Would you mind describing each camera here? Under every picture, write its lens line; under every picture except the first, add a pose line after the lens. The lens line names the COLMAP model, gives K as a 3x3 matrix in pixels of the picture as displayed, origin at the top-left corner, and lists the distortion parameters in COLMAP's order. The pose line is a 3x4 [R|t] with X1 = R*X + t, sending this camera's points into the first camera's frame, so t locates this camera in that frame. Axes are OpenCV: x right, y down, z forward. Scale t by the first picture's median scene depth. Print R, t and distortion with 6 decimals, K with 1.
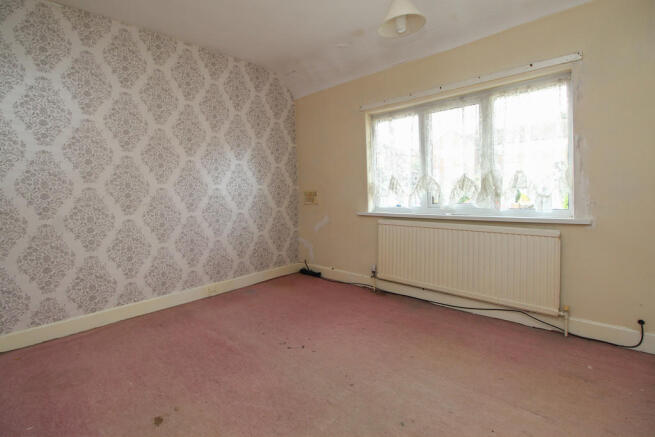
lens RADIAL K [[320.5, 0, 330.5], [0, 320.5, 202.9], [0, 0, 1]] dist [-0.001137, -0.000213]
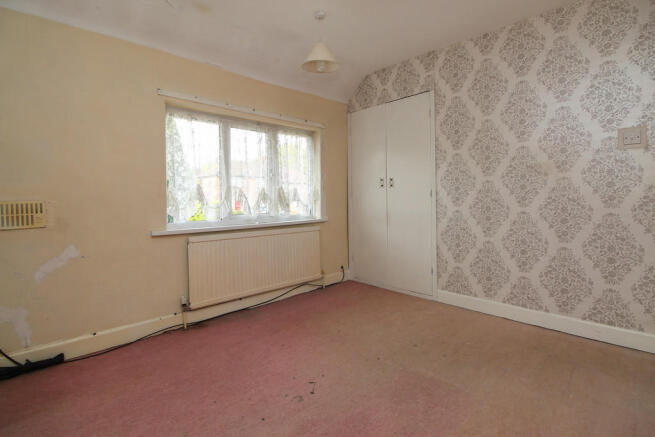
lens RADIAL K [[310.5, 0, 325.4], [0, 310.5, 196.9], [0, 0, 1]] dist [-0.002764, -0.000486]
pose [[0.051014, 0.020233, 0.998493, -0.718952], [0.037210, 0.999062, -0.022146, -0.023608], [-0.998004, 0.038284, 0.050213, 0.704607]]
